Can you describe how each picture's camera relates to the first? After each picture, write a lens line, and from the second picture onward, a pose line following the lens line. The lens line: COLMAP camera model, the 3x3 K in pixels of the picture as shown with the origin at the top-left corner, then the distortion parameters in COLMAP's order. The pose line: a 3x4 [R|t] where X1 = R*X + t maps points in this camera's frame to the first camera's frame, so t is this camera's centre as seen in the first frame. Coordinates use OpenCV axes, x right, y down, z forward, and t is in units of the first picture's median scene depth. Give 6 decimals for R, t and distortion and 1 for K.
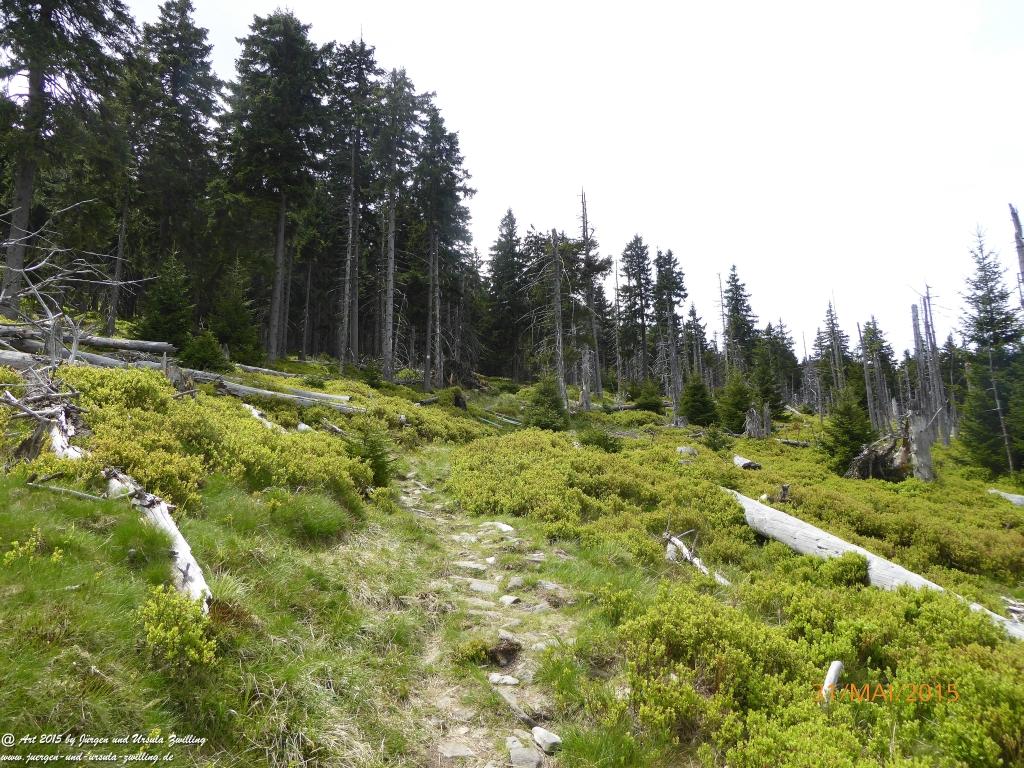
lens RADIAL K [[719.9, 0, 512.0], [0, 719.9, 384.0], [0, 0, 1]] dist [-0.039074, 0.000380]
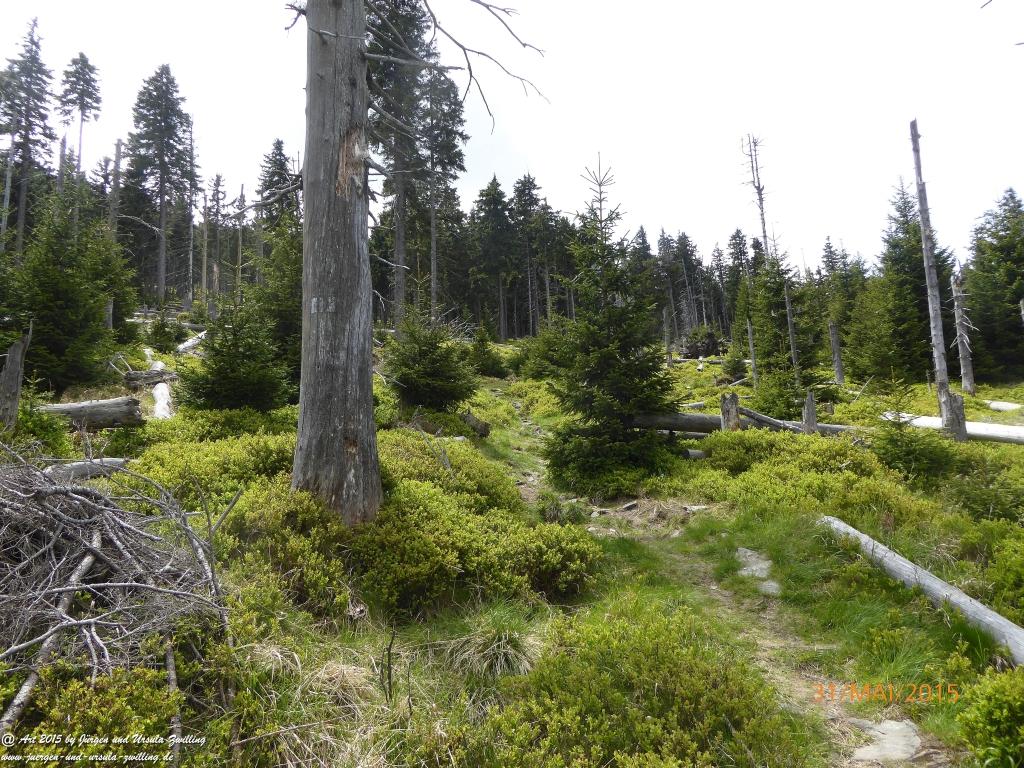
lens RADIAL K [[719.9, 0, 512.0], [0, 719.9, 384.0], [0, 0, 1]] dist [-0.039074, 0.000380]
pose [[0.950101, -0.077290, -0.302215, 0.164330], [0.089573, 0.995615, 0.026975, 0.019149], [0.298805, -0.052700, 0.952858, -0.511263]]
